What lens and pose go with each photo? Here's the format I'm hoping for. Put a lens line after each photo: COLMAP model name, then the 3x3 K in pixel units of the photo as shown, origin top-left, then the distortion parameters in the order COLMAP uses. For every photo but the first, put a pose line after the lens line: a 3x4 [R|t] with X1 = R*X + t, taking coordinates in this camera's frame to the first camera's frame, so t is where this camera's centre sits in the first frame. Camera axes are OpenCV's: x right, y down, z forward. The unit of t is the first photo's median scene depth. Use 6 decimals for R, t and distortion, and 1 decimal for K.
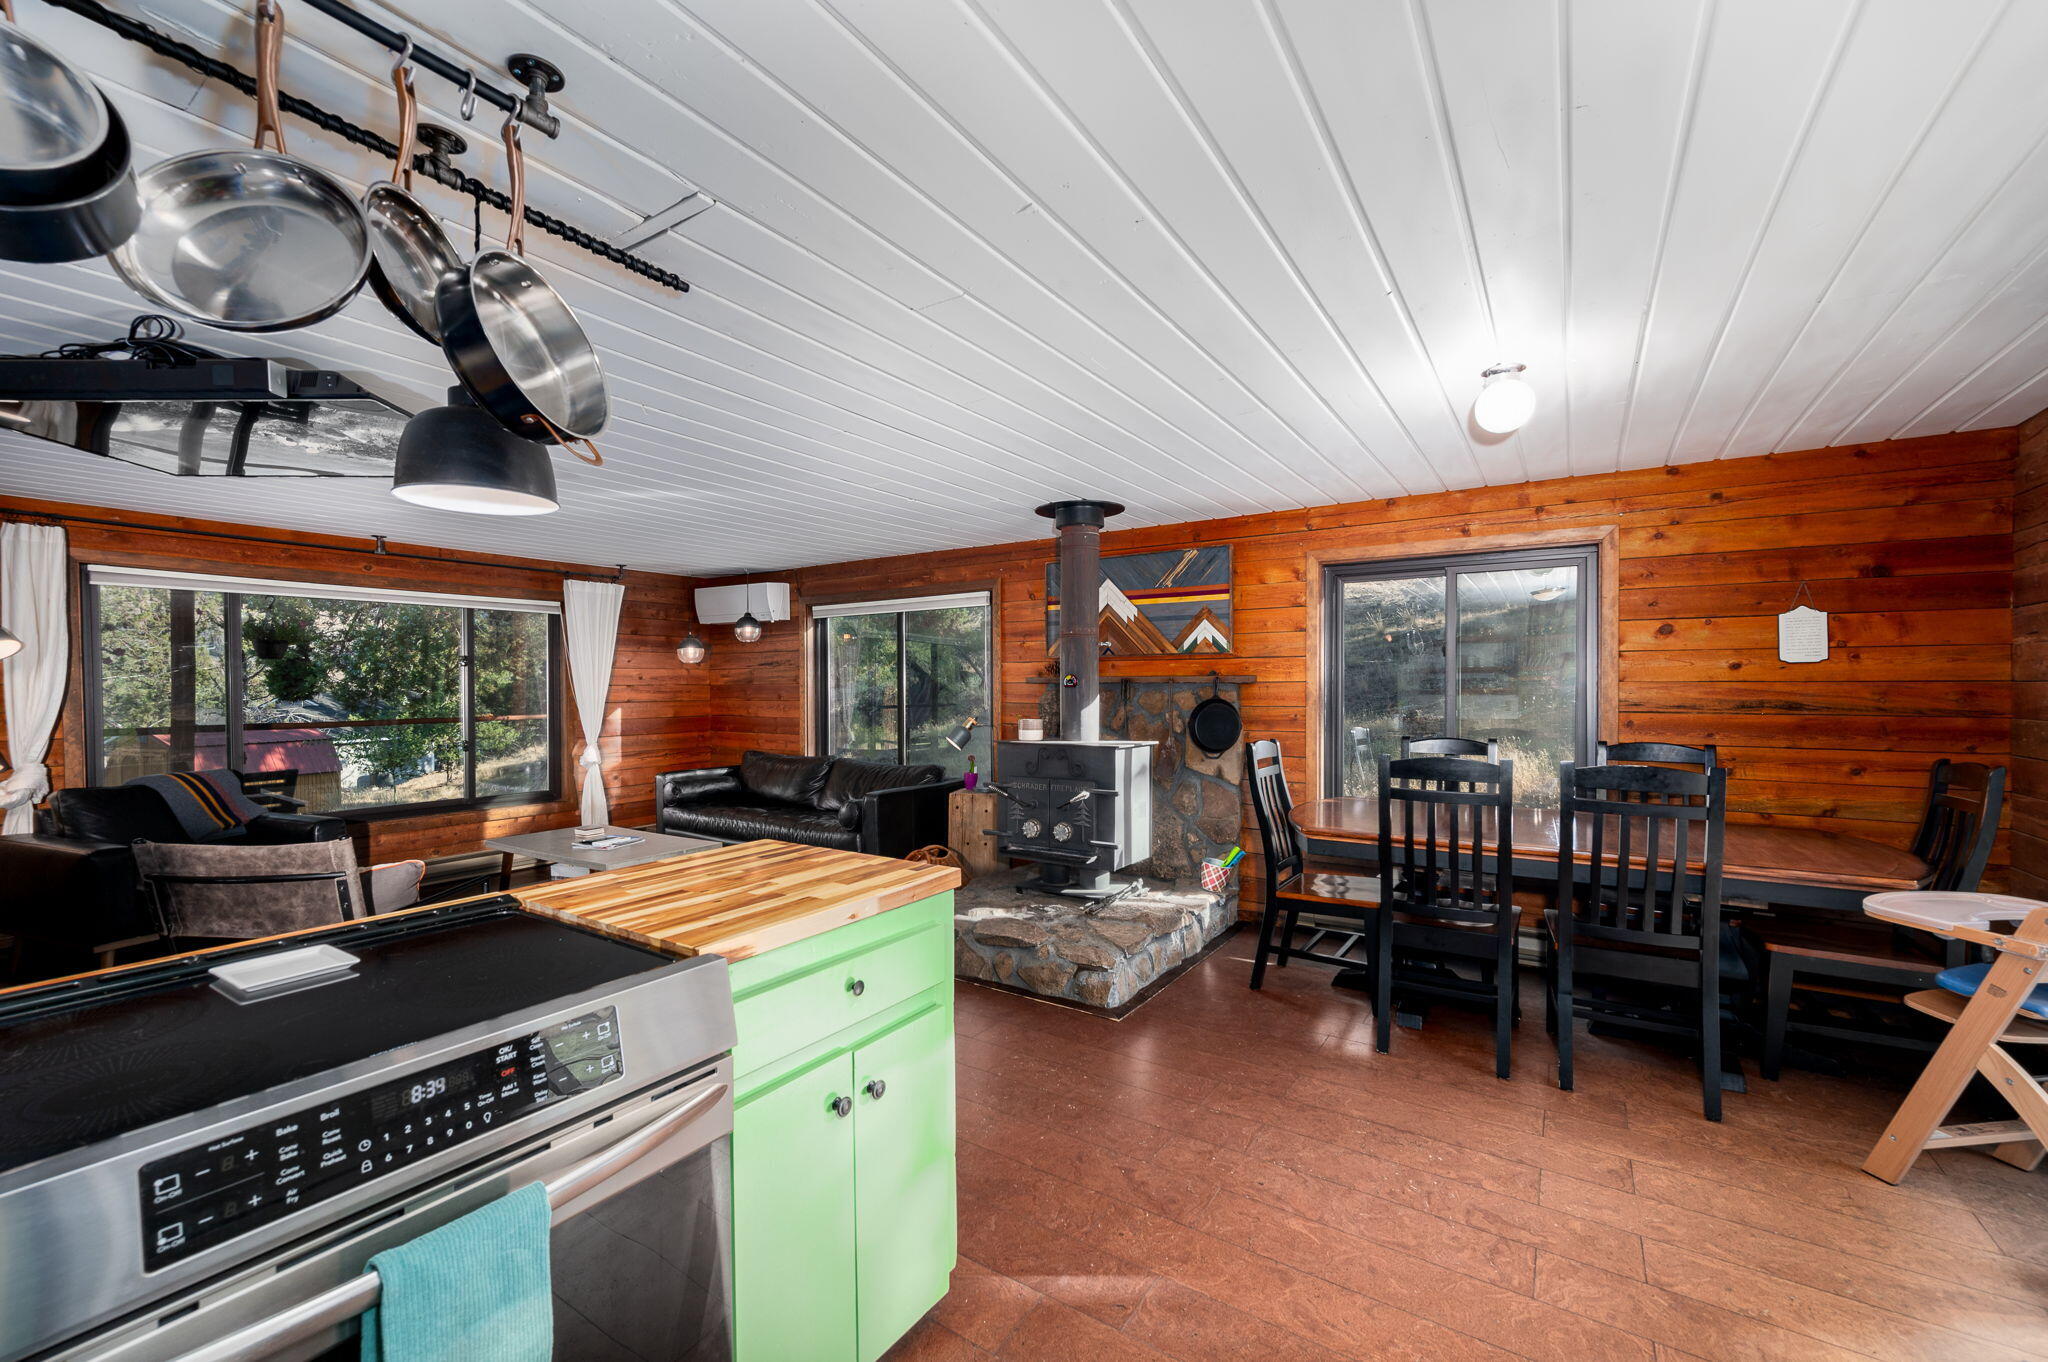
lens RADIAL K [[822.3, 0, 1024.4], [0, 822.3, 694.8], [0, 0, 1]] dist [-0.000653, -0.000084]
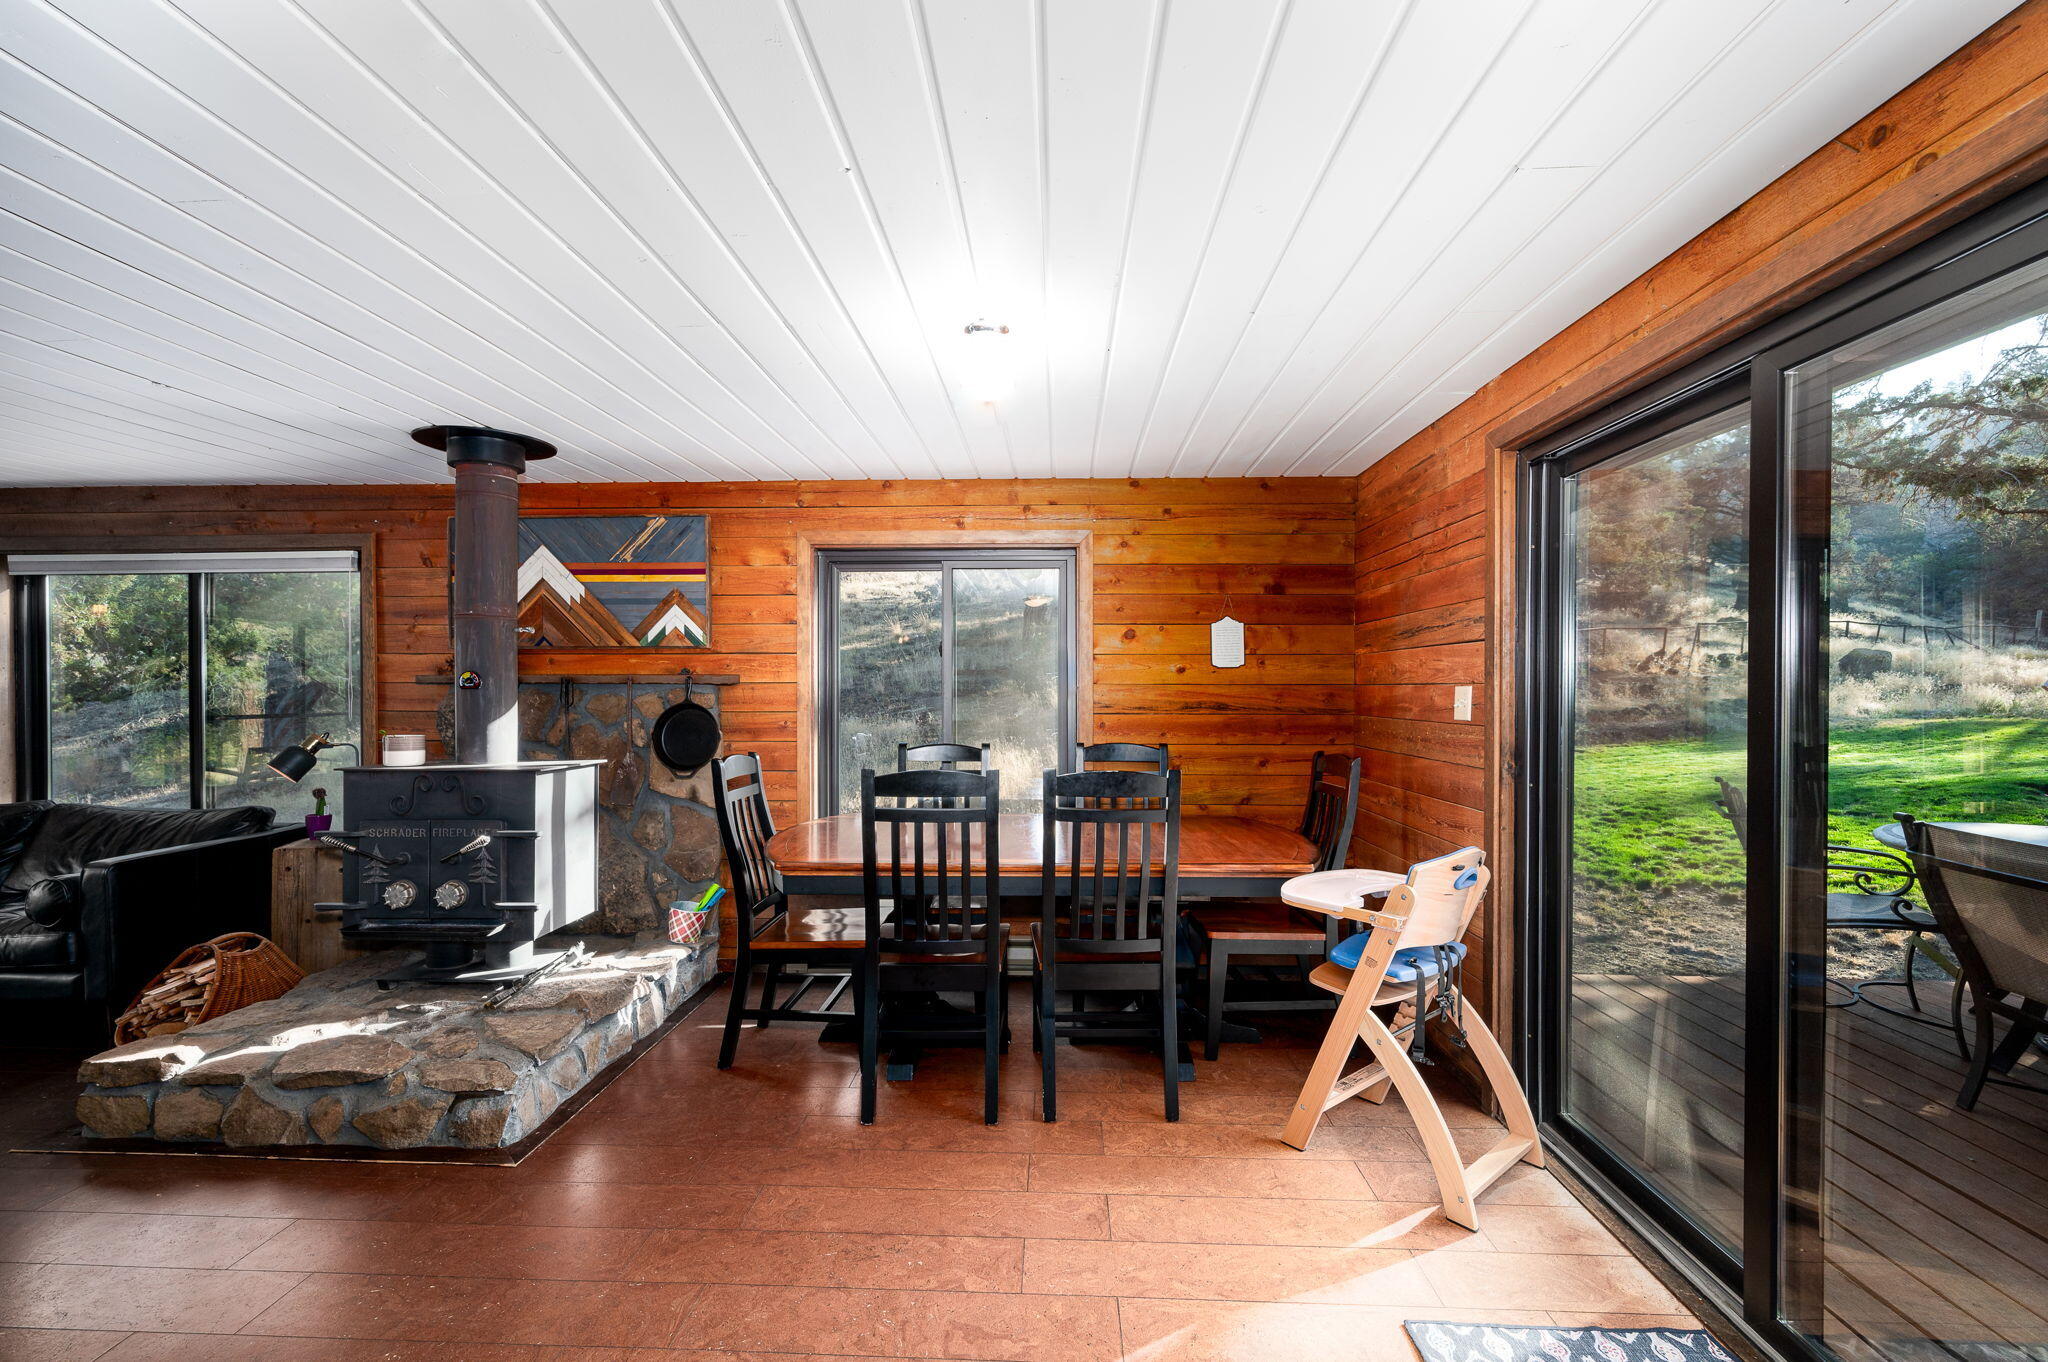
lens RADIAL K [[866.9, 0, 1021.8], [0, 866.9, 693.2], [0, 0, 1]] dist [-0.001697, -0.000250]
pose [[0.855019, -0.001601, 0.518594, 0.083173], [0.003802, 0.999988, -0.003181, -0.001428], [-0.518583, 0.004691, 0.855015, 0.117675]]
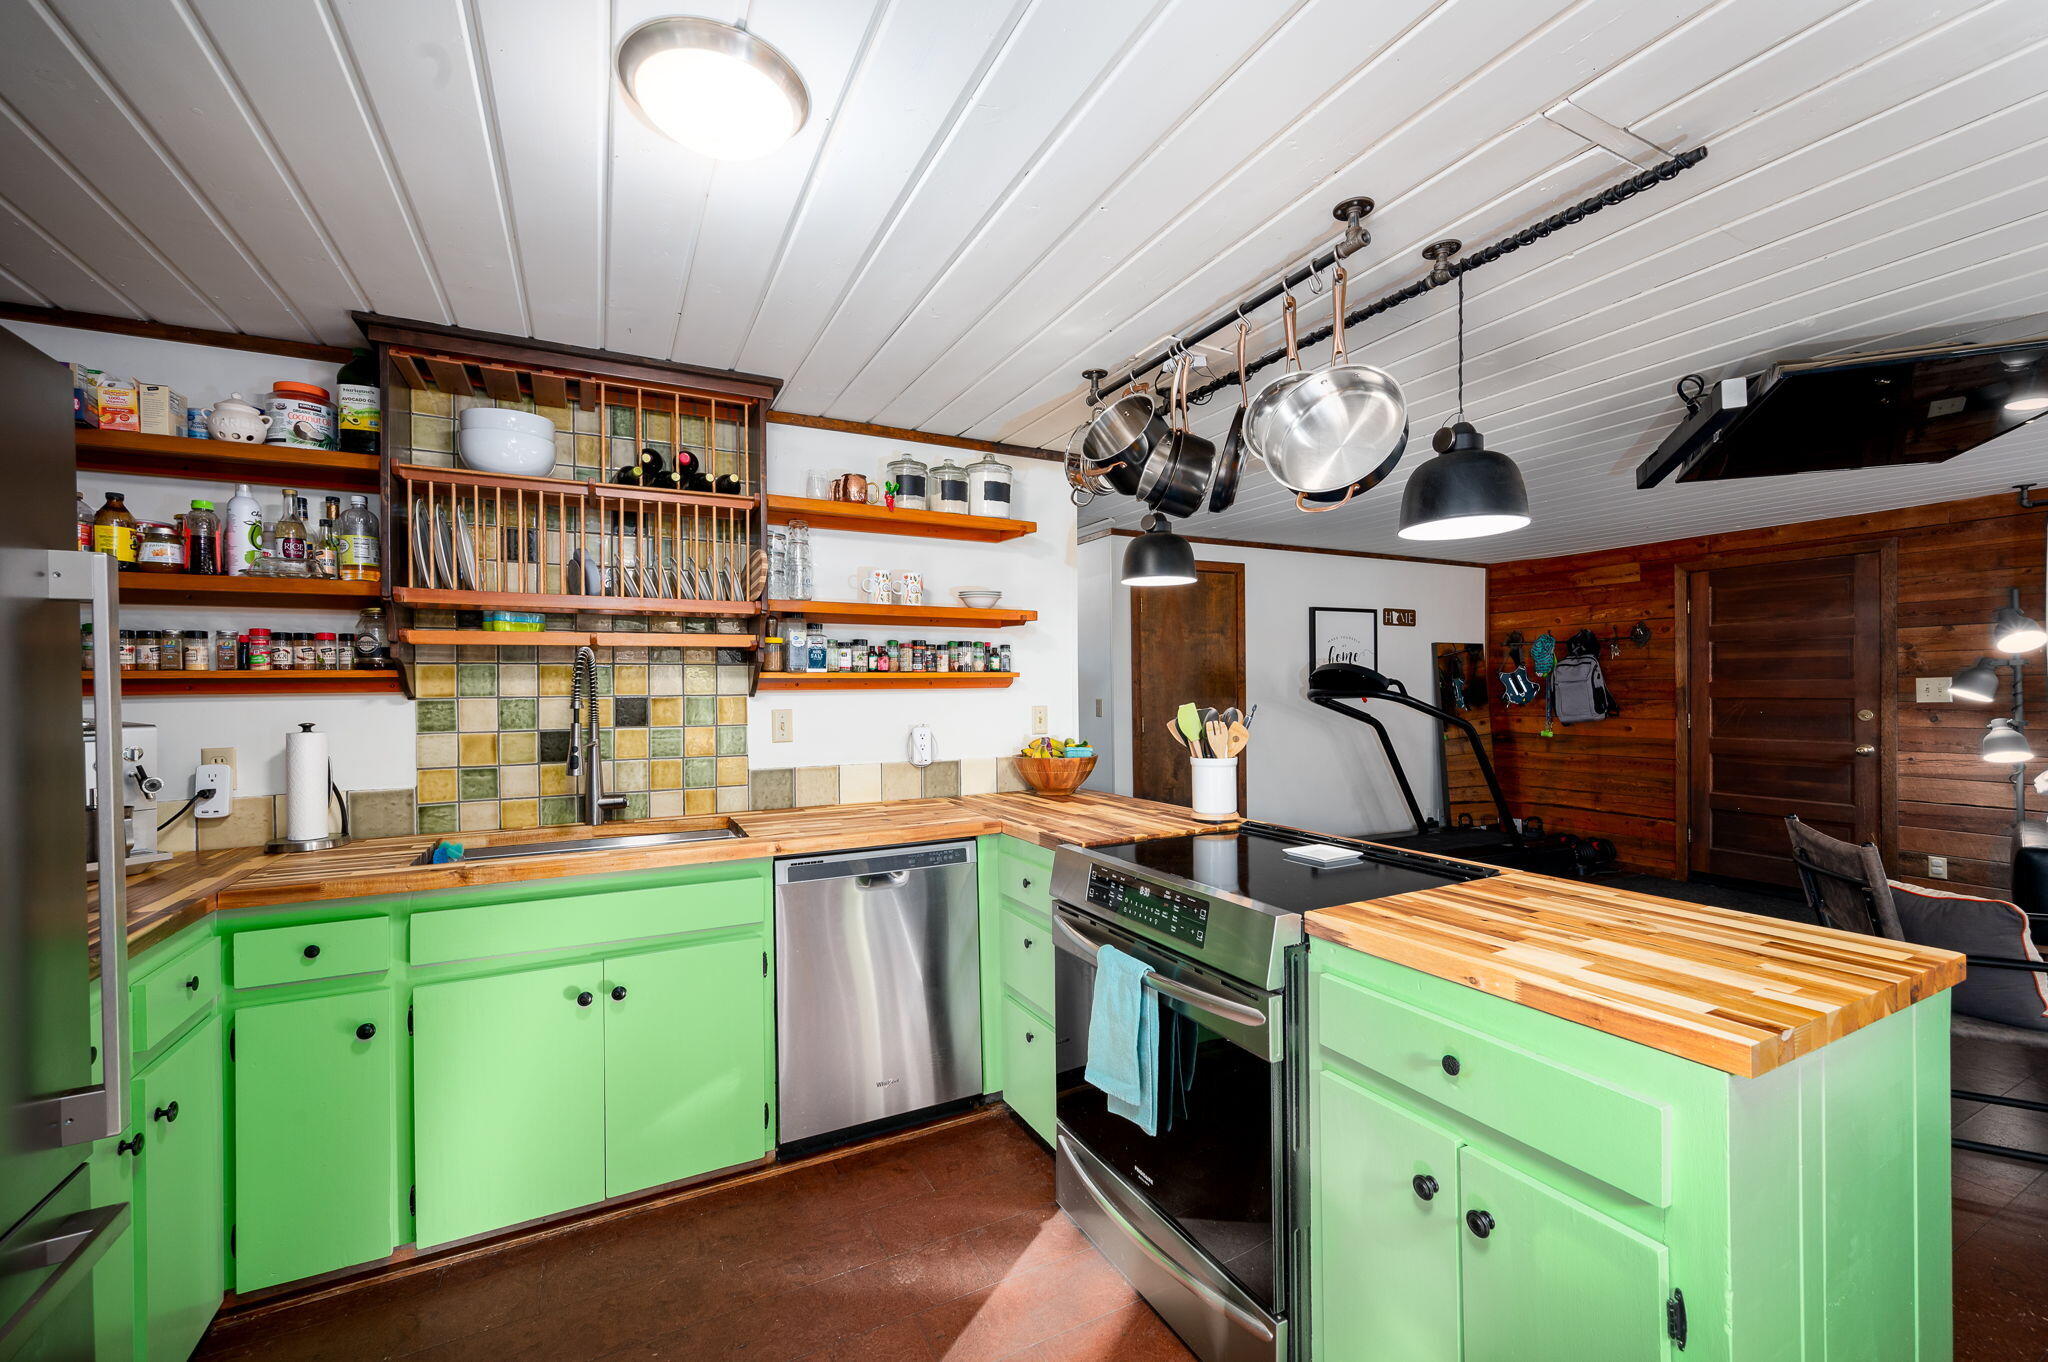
lens RADIAL K [[822.3, 0, 1024.4], [0, 822.3, 694.8], [0, 0, 1]] dist [-0.000653, -0.000084]
pose [[-0.480377, 0.014865, -0.876936, 0.253058], [0.002722, 0.999877, 0.015458, -0.005536], [0.877058, 0.005038, -0.480359, 0.374106]]
